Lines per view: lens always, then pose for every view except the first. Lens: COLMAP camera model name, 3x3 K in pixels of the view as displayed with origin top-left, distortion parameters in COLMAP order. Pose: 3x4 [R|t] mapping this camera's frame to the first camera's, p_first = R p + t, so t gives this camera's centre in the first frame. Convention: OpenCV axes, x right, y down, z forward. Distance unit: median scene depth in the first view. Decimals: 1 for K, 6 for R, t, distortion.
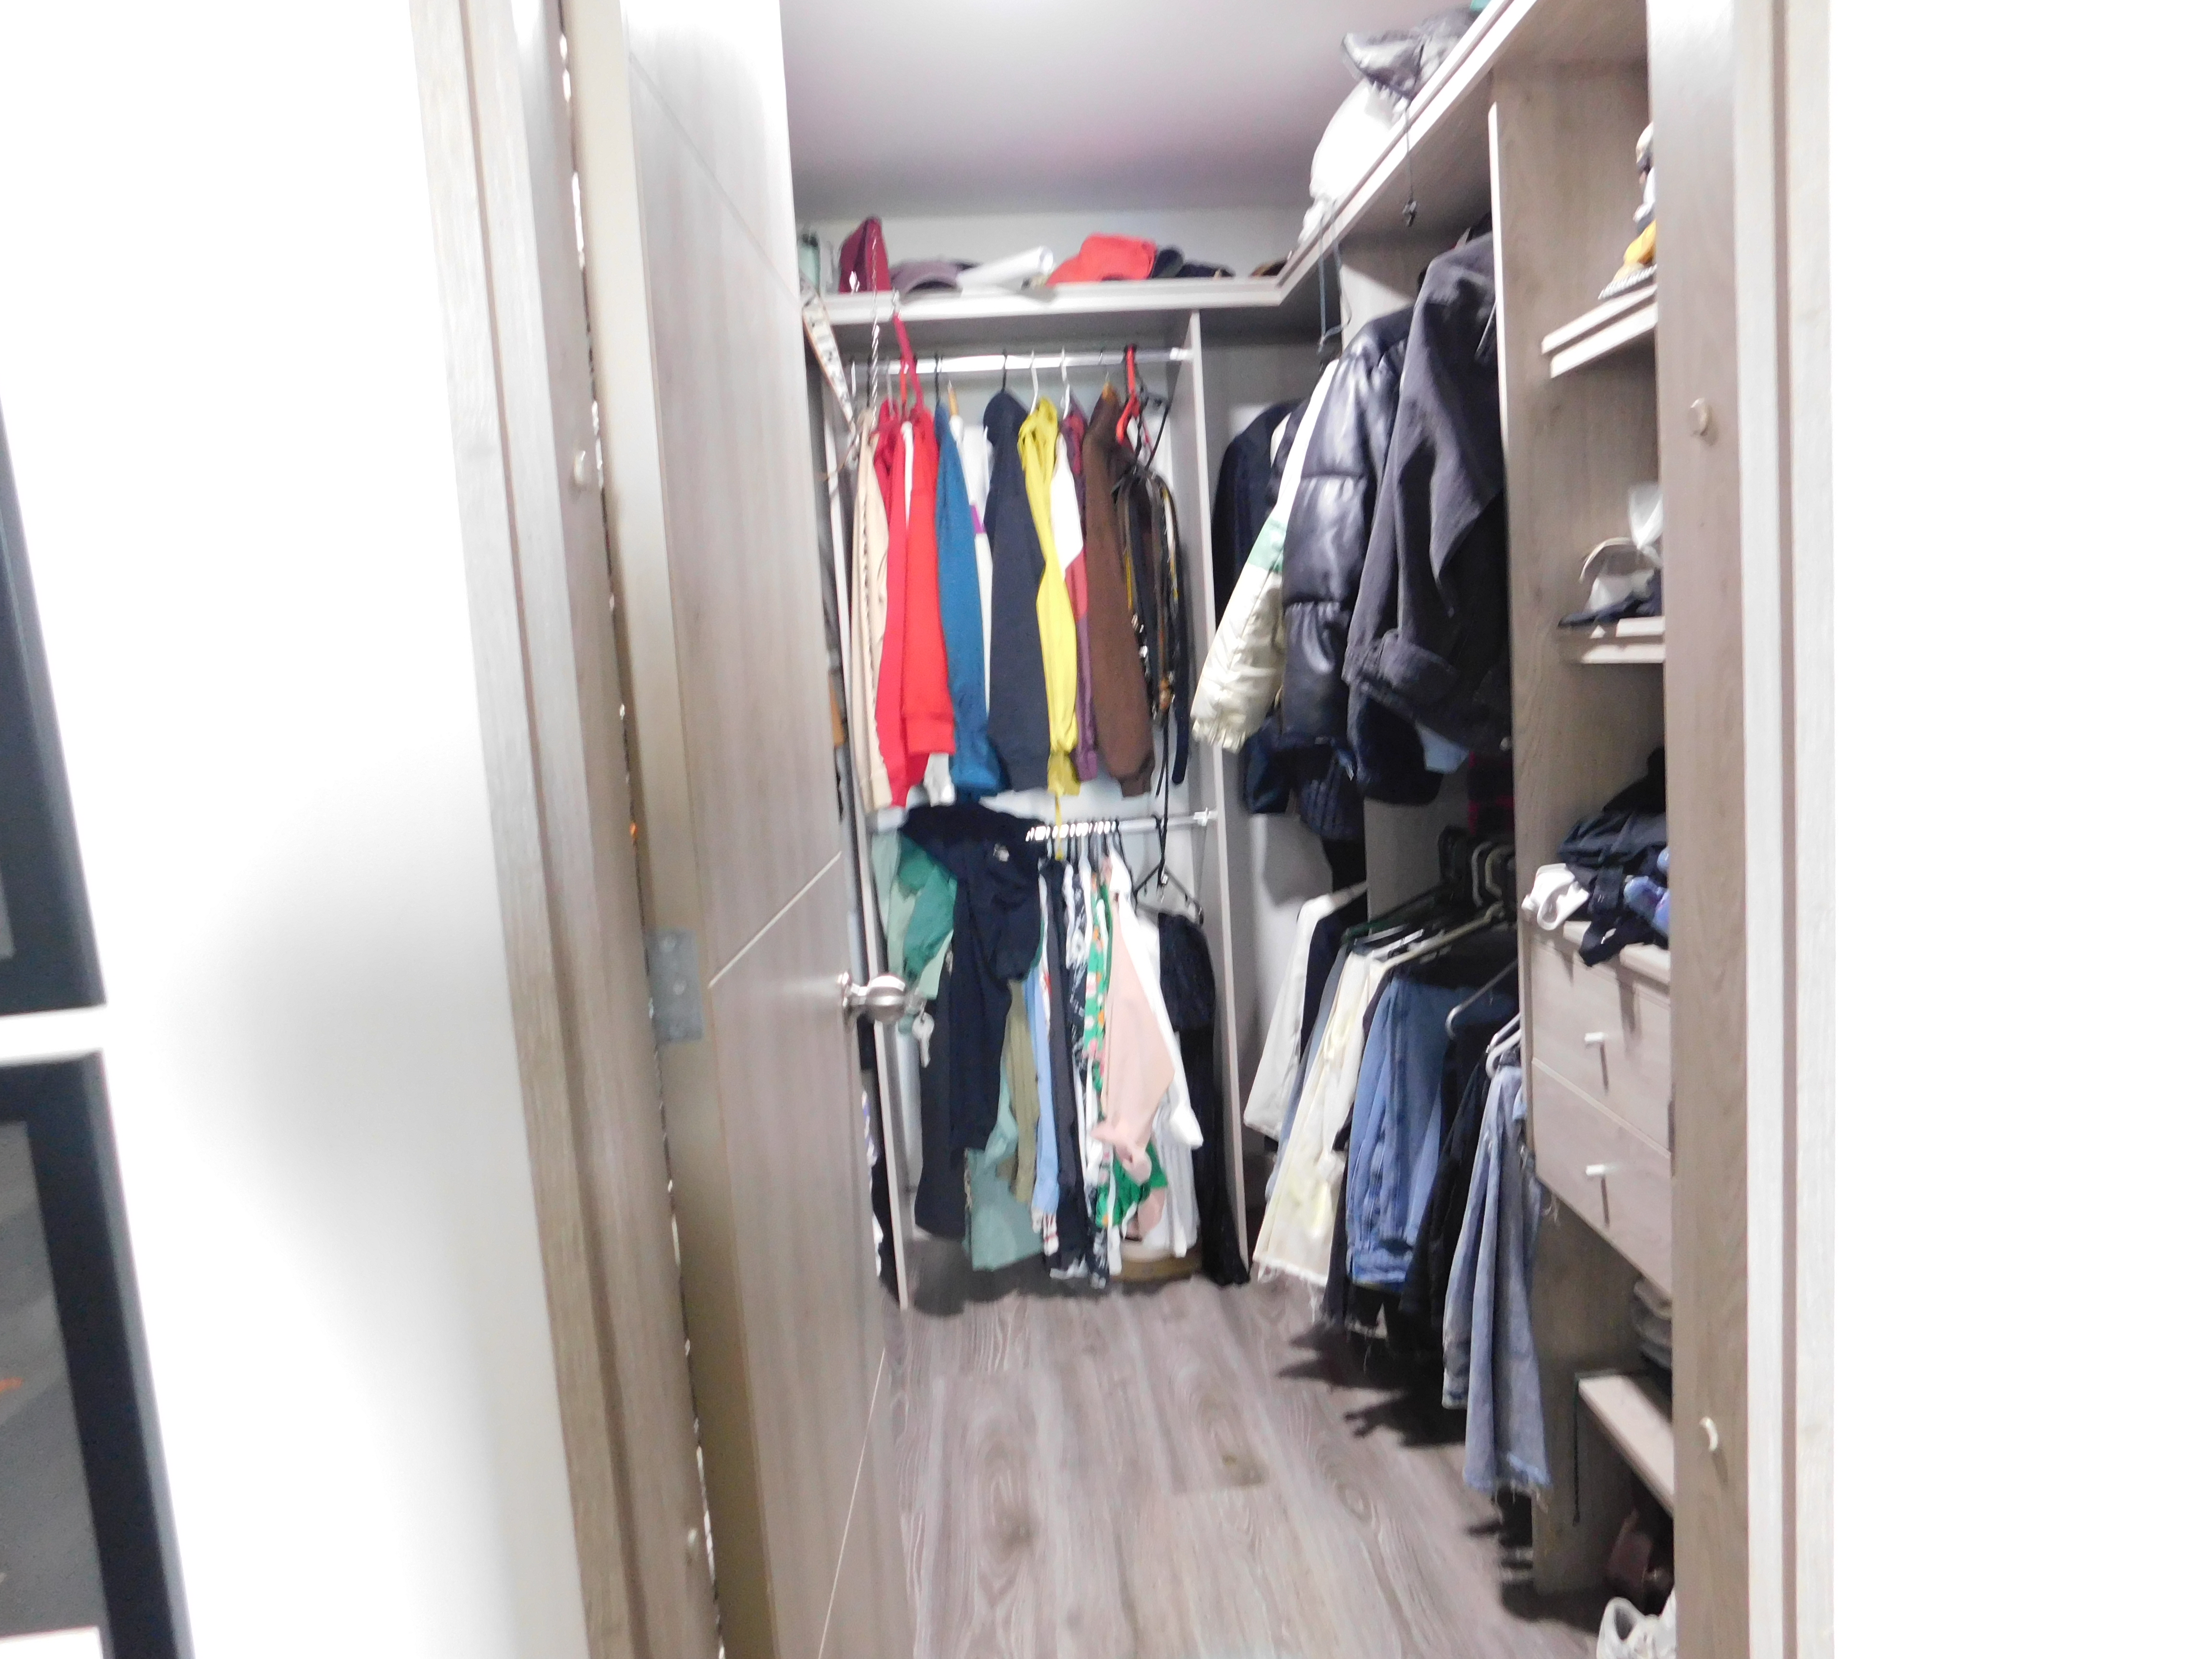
lens RADIAL K [[1473.5, 0, 1107.0], [0, 1473.5, 822.3], [0, 0, 1]] dist [-0.061647, 0.062673]
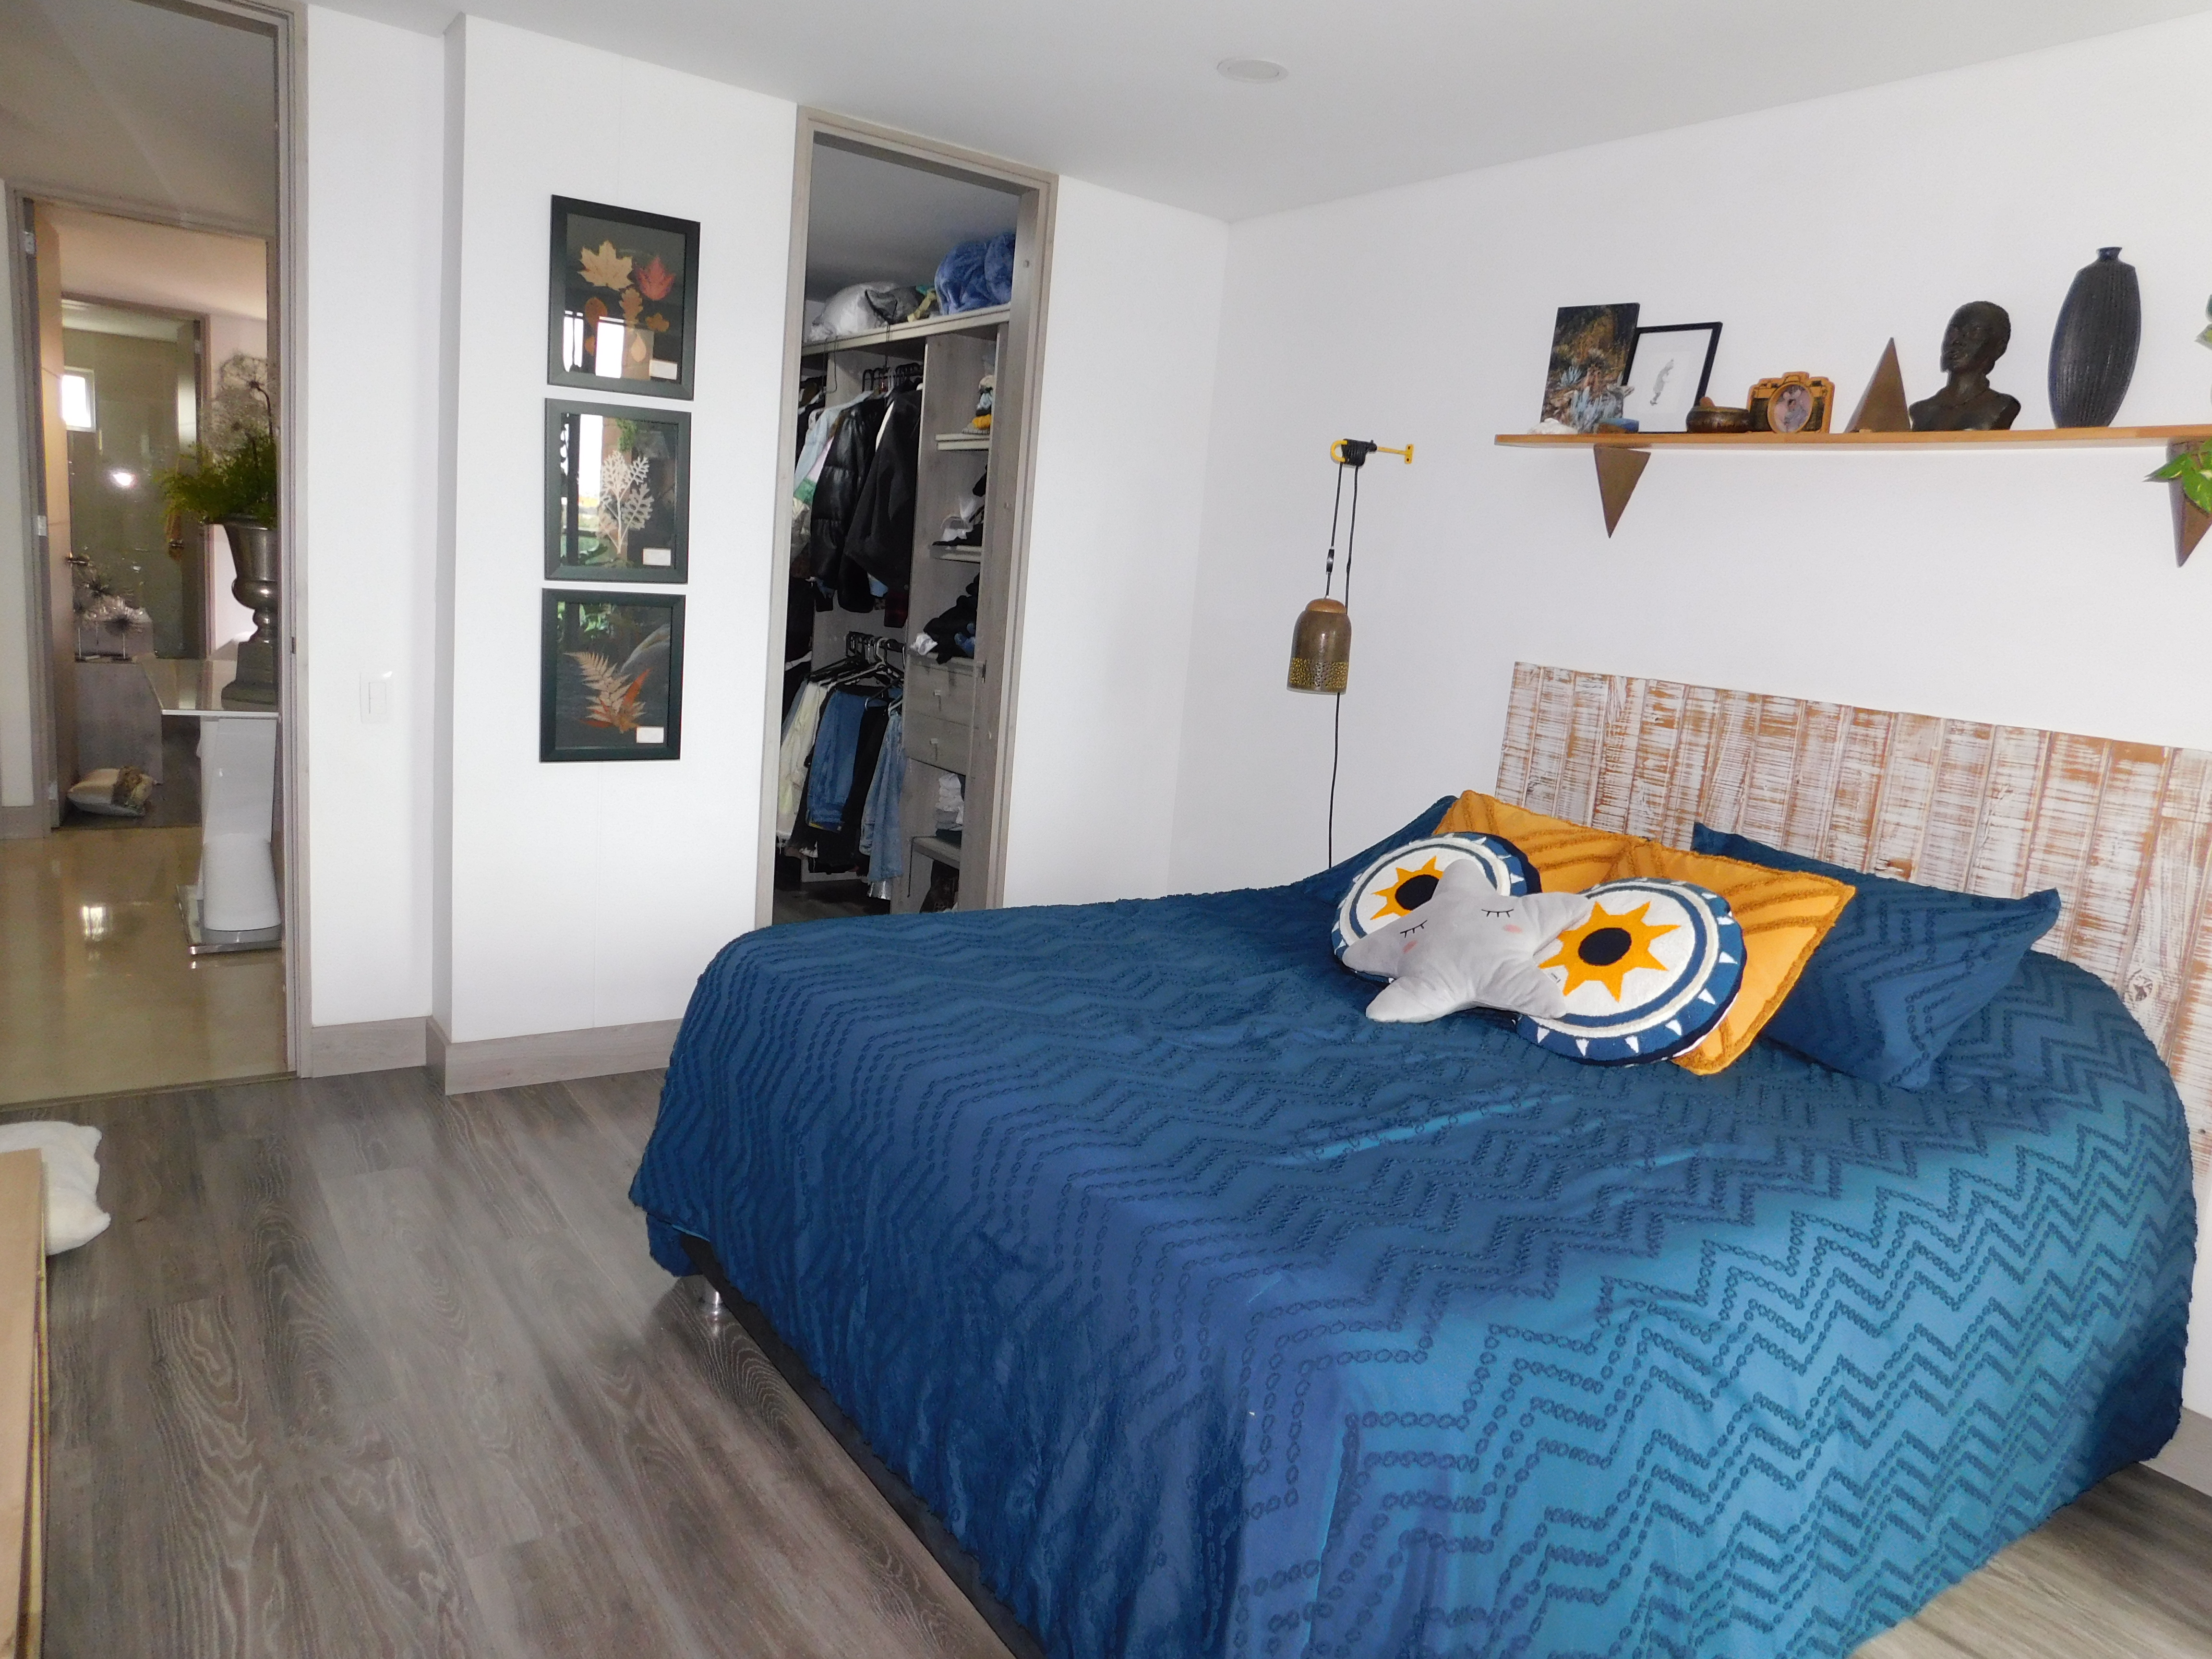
lens RADIAL K [[1473.5, 0, 1107.0], [0, 1473.5, 822.3], [0, 0, 1]] dist [-0.061647, 0.062673]
pose [[0.854026, 0.050085, 0.517814, -0.729543], [-0.079250, 0.996263, 0.034343, 0.236907], [-0.514159, -0.070367, 0.854803, -1.390513]]
